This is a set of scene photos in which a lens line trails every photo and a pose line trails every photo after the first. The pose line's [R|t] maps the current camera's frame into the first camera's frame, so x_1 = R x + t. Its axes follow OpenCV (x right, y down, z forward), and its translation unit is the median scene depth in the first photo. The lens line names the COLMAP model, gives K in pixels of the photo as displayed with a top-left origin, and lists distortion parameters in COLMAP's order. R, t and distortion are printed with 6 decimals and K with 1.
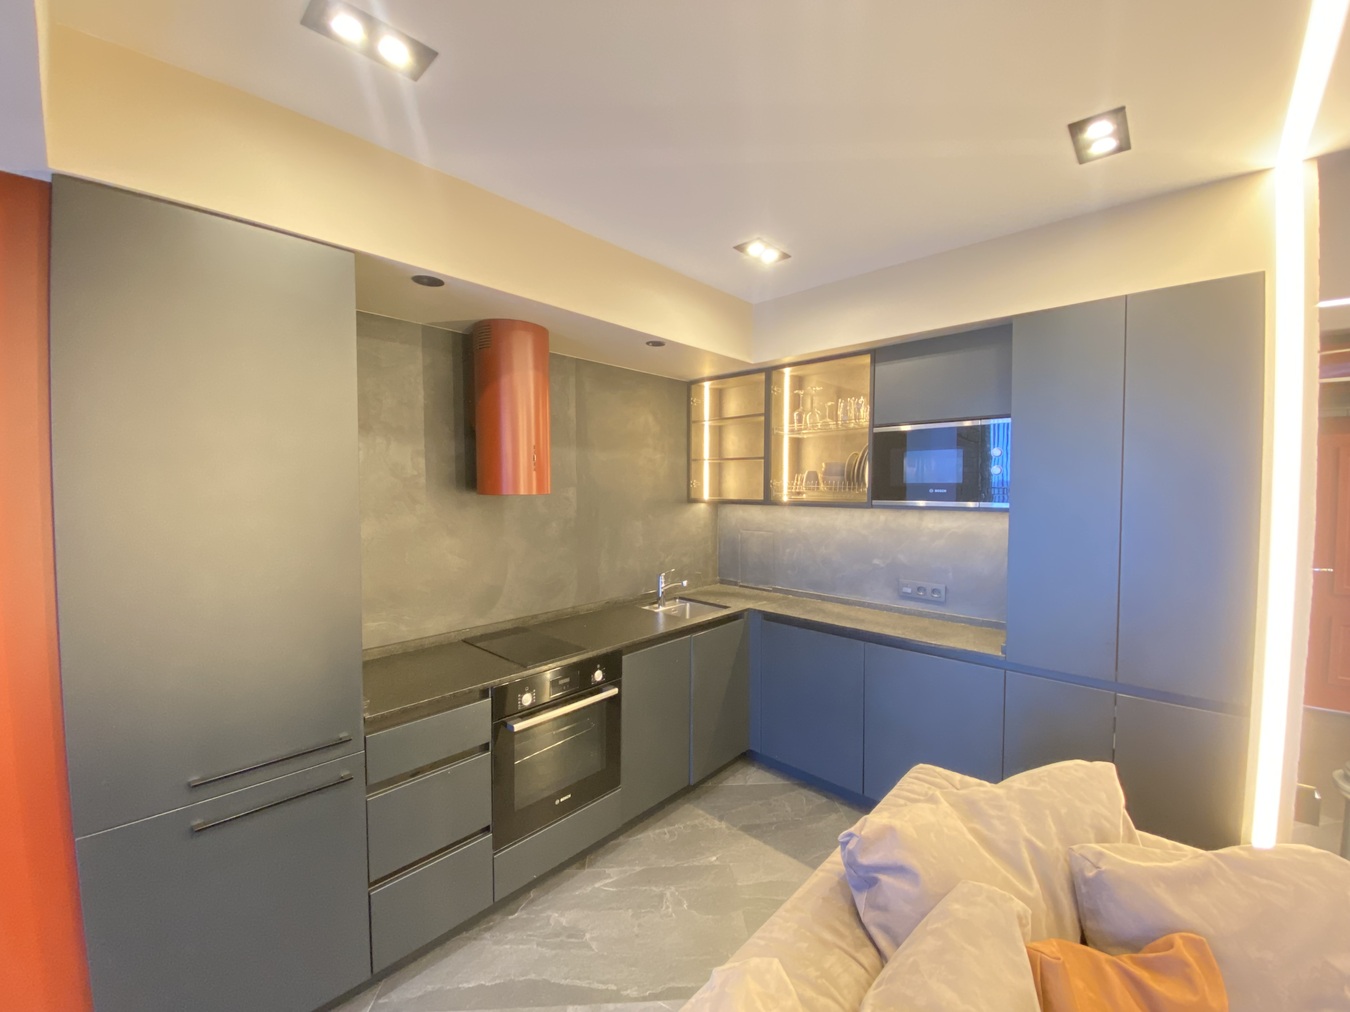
lens RADIAL K [[545.8, 0, 672.6], [0, 545.8, 501.7], [0, 0, 1]] dist [0.023075, -0.021438]
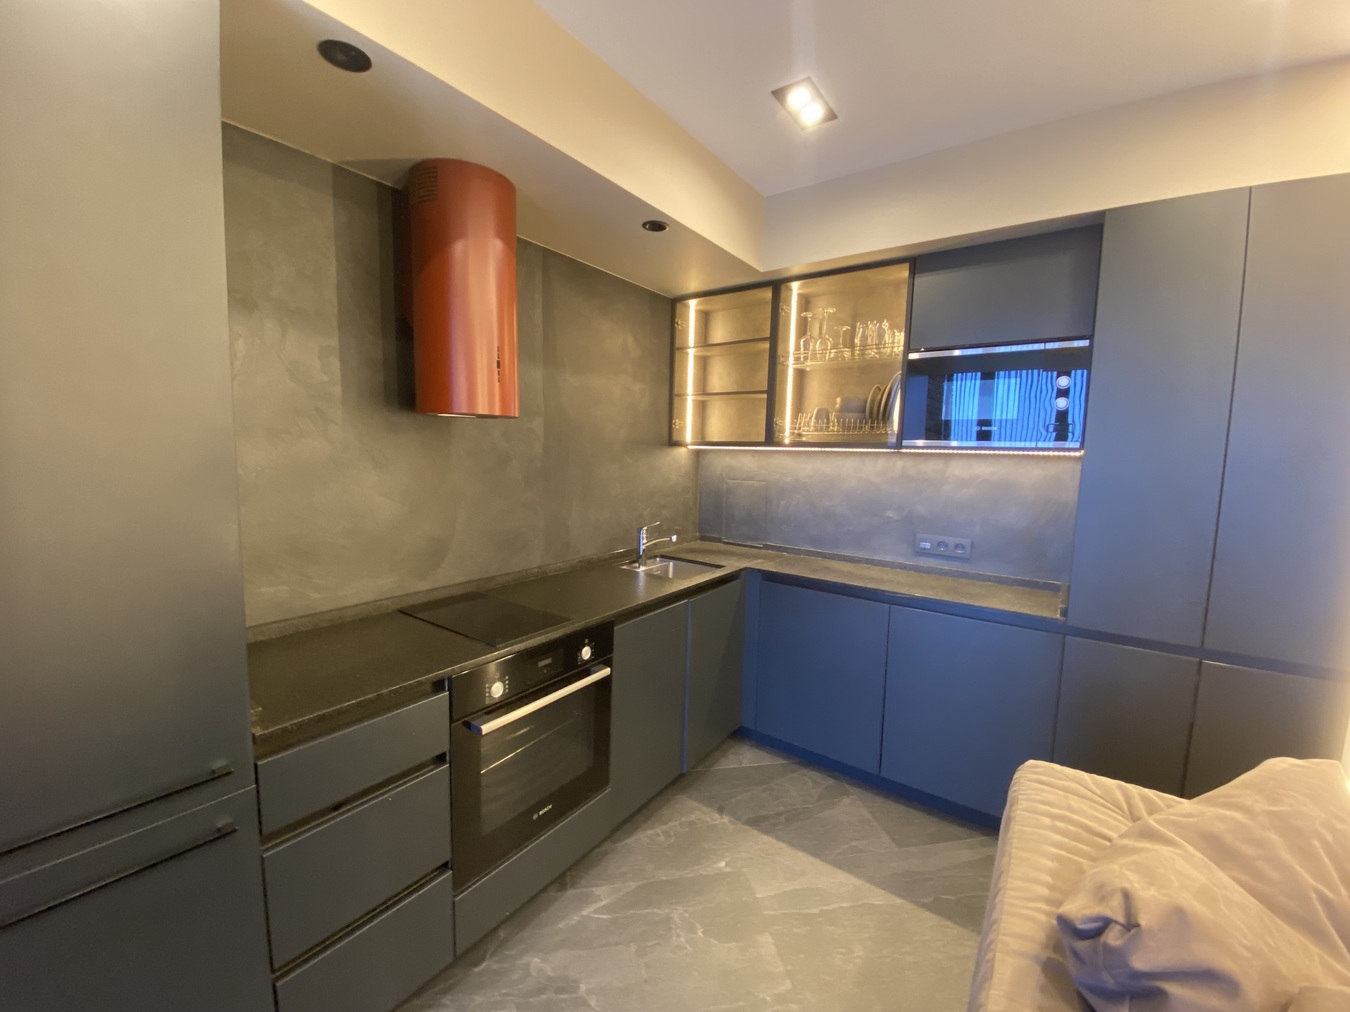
lens RADIAL K [[545.8, 0, 672.6], [0, 545.8, 501.7], [0, 0, 1]] dist [0.023075, -0.021438]
pose [[0.991991, 0.009232, 0.125968, -0.105454], [-0.017806, 0.997587, 0.067109, 0.046081], [-0.125045, -0.068814, 0.989762, 0.215667]]
